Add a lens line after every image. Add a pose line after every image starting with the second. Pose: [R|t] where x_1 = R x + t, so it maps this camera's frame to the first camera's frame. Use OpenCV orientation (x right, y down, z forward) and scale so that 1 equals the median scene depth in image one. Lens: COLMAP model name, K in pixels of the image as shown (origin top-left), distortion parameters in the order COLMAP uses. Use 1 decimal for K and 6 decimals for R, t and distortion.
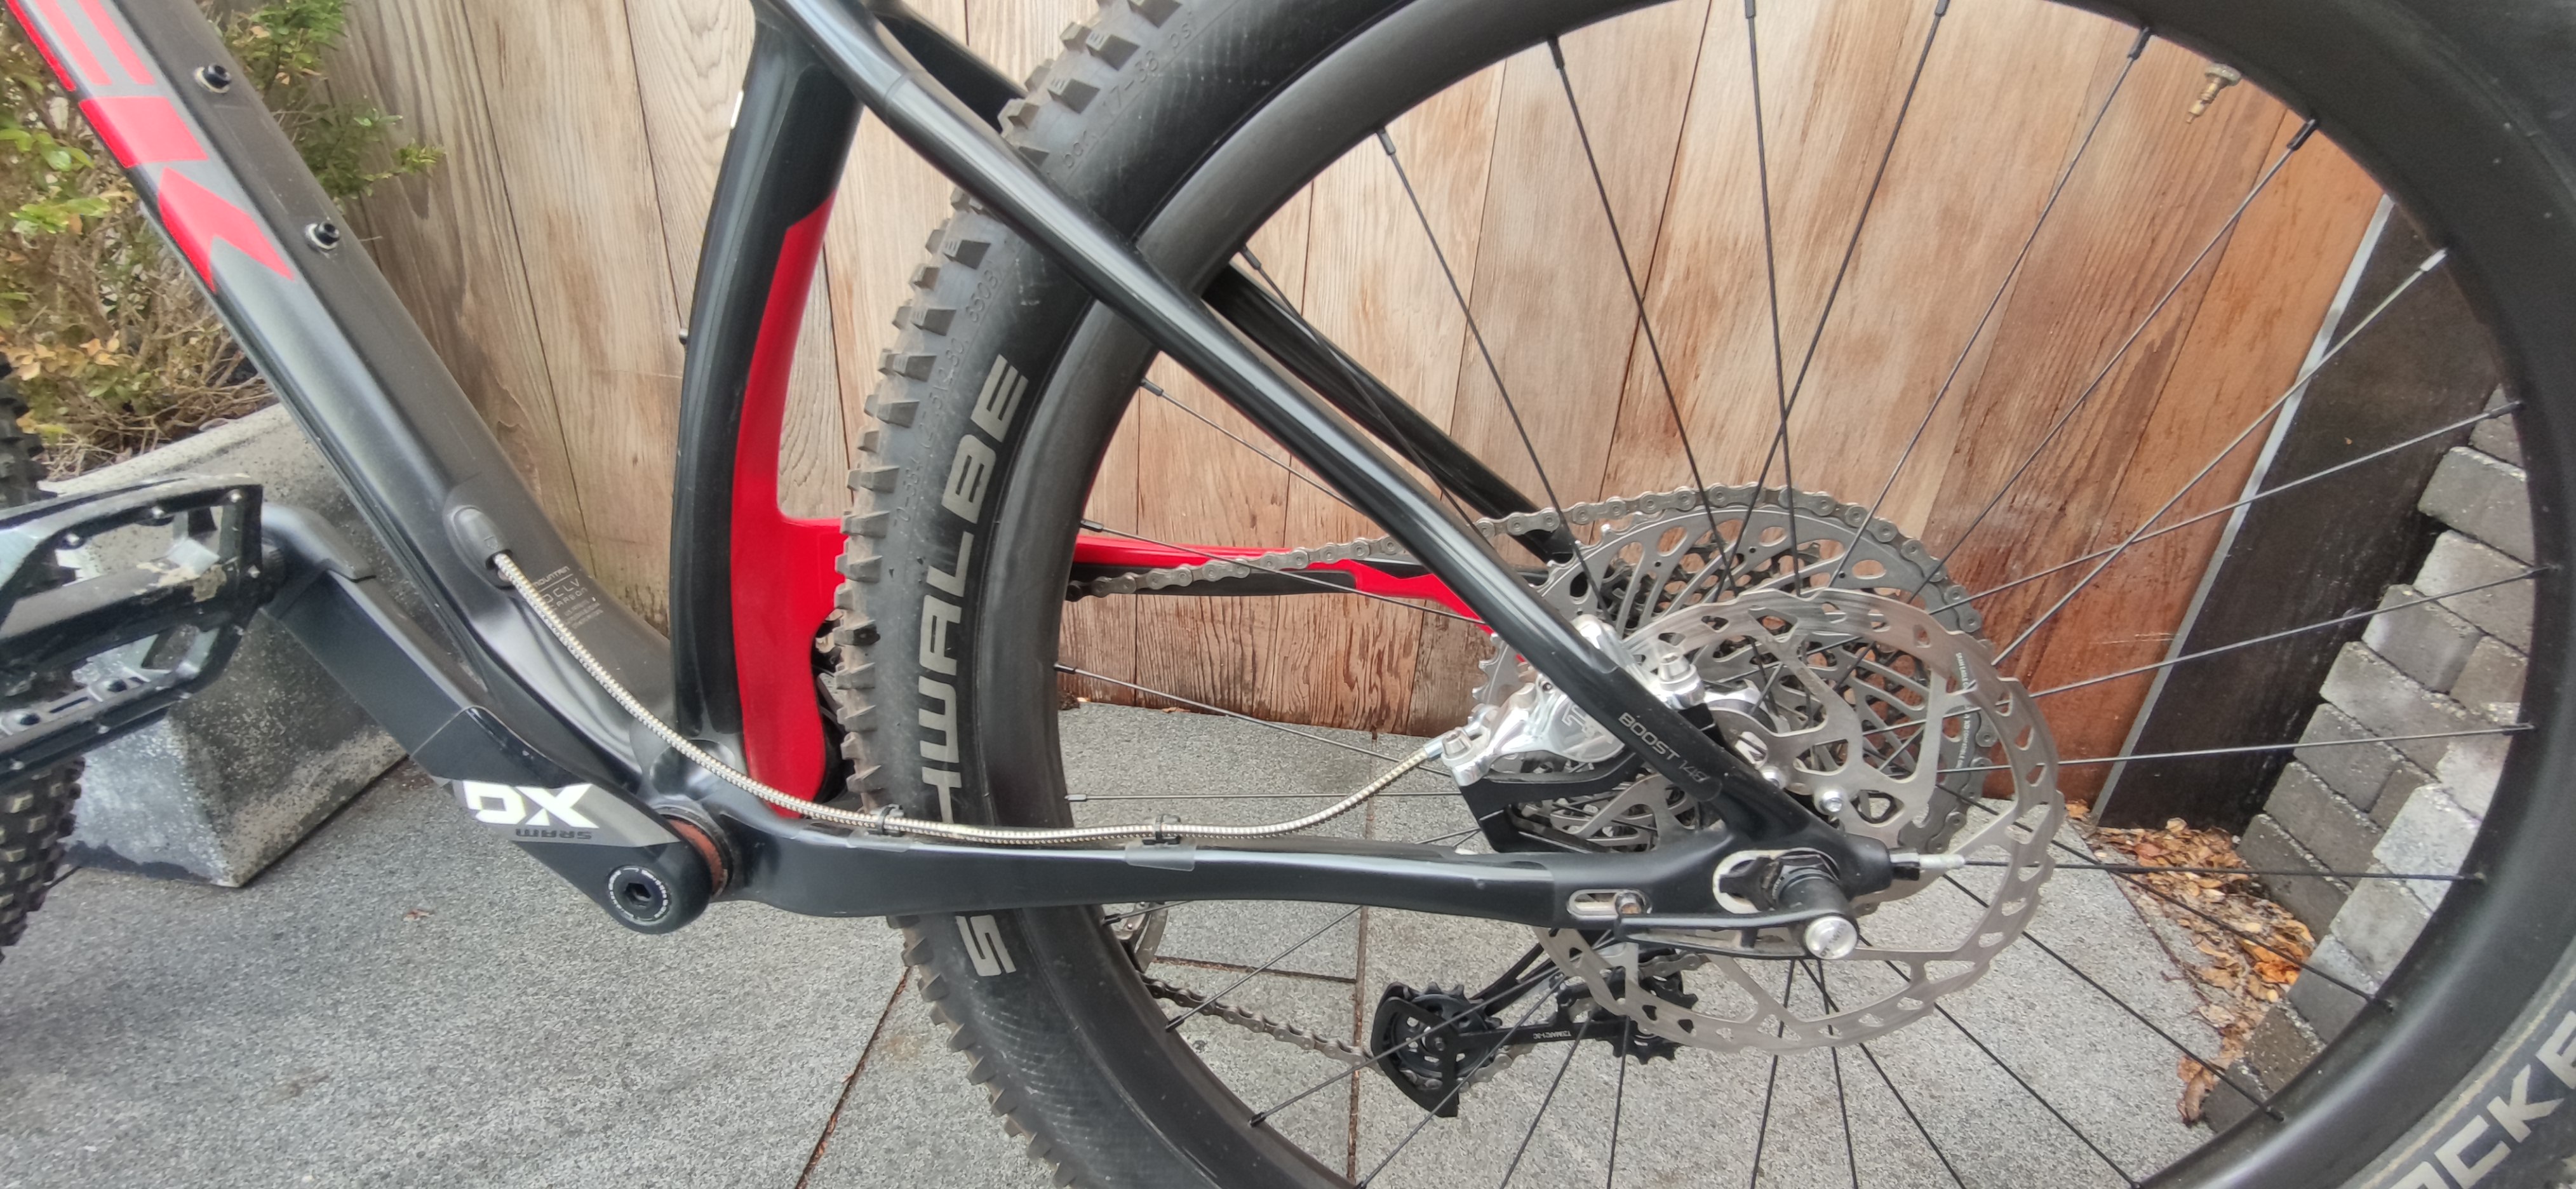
lens RADIAL K [[1170.0, 0, 1276.1], [0, 1170.0, 624.4], [0, 0, 1]] dist [-0.001772, -0.004811]
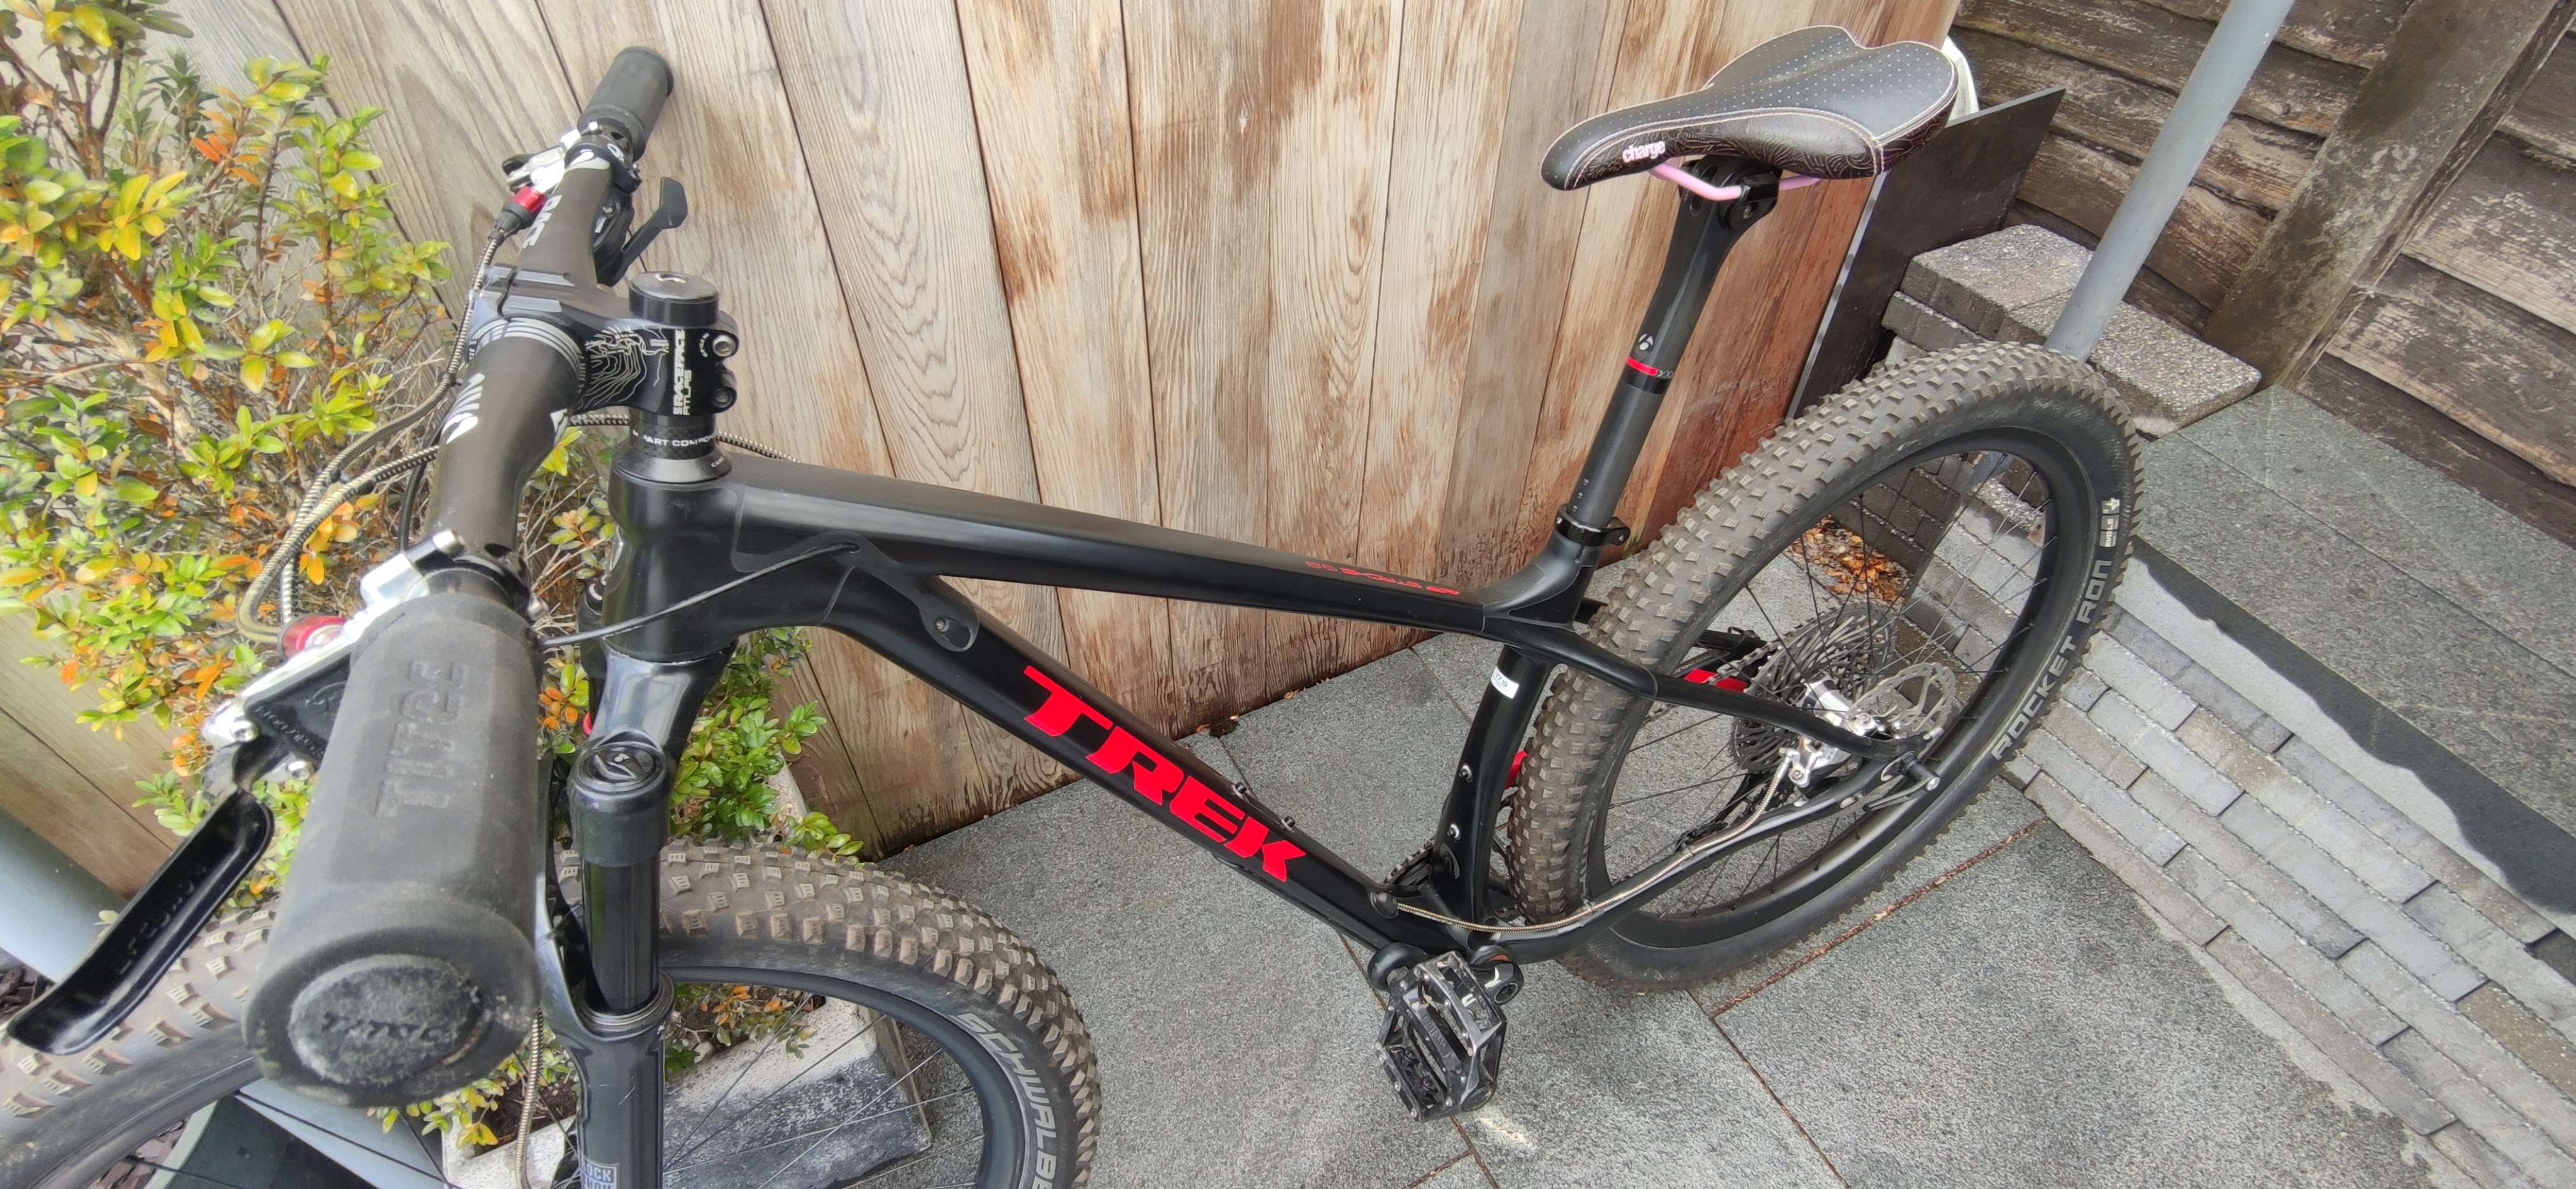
lens RADIAL K [[1170.0, 0, 1277.1], [0, 1170.0, 598.9], [0, 0, 1]] dist [-0.001772, -0.004811]
pose [[0.830583, -0.435952, 0.346521, -0.654695], [0.311097, 0.879318, 0.360581, -0.661912], [-0.461899, -0.191691, 0.865970, -0.265456]]
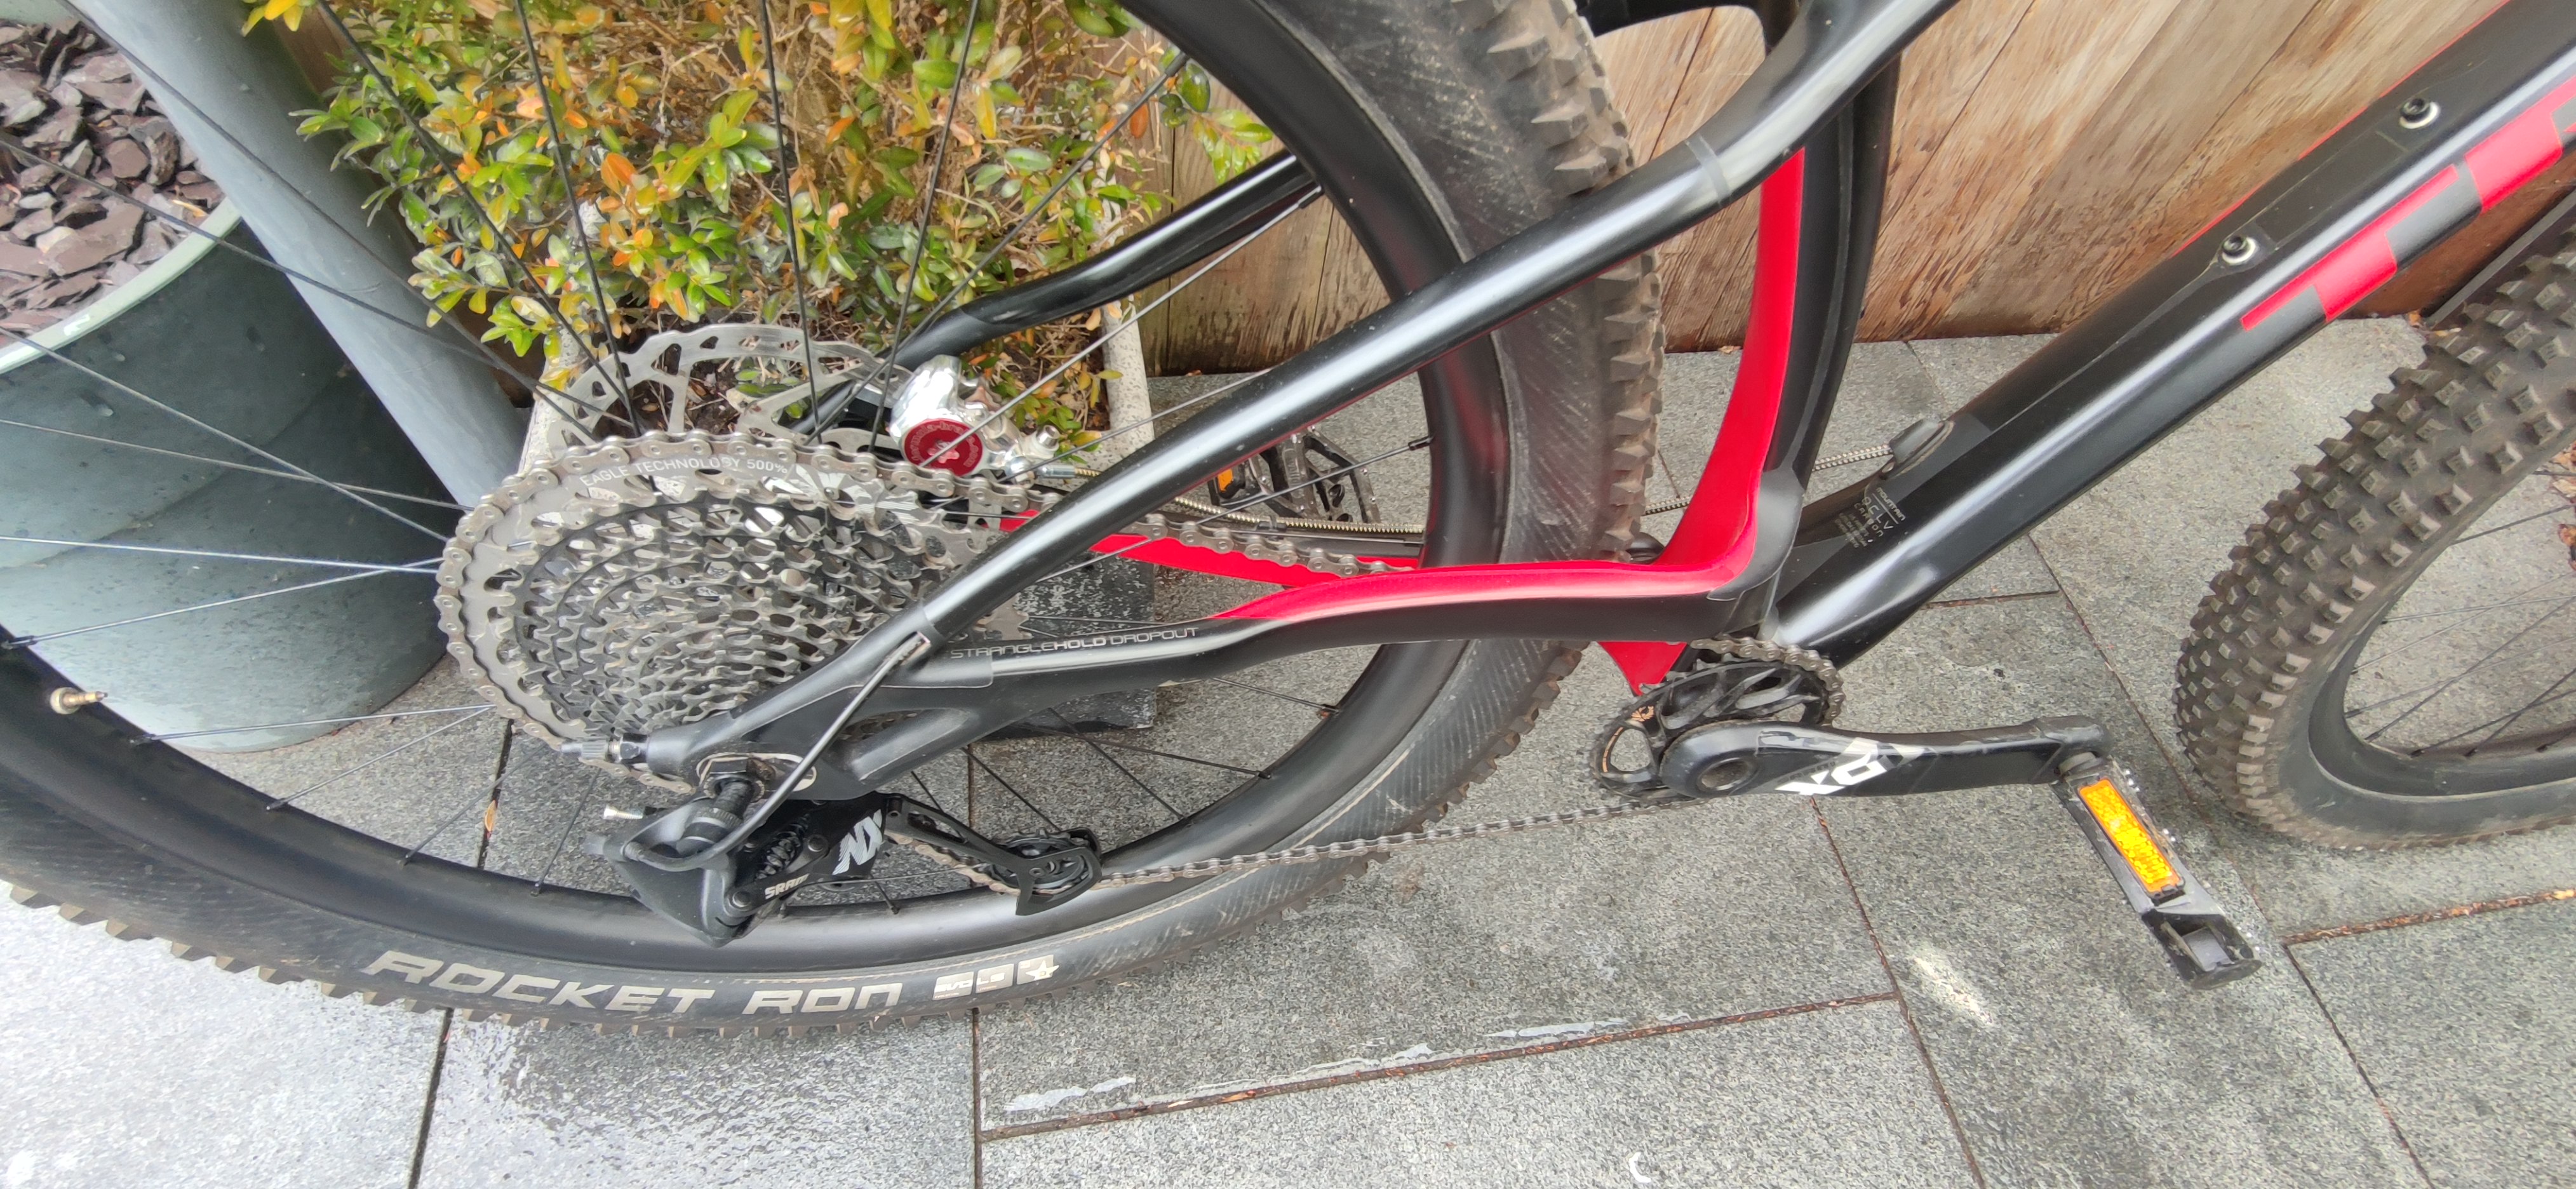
lens RADIAL K [[1170.0, 0, 1276.4], [0, 1170.0, 599.9], [0, 0, 1]] dist [-0.001772, -0.004811]
pose [[0.965245, -0.199241, 0.169128, -0.826462], [0.097269, 0.874535, 0.475108, -0.313326], [-0.242569, -0.442145, 0.863521, 0.121931]]
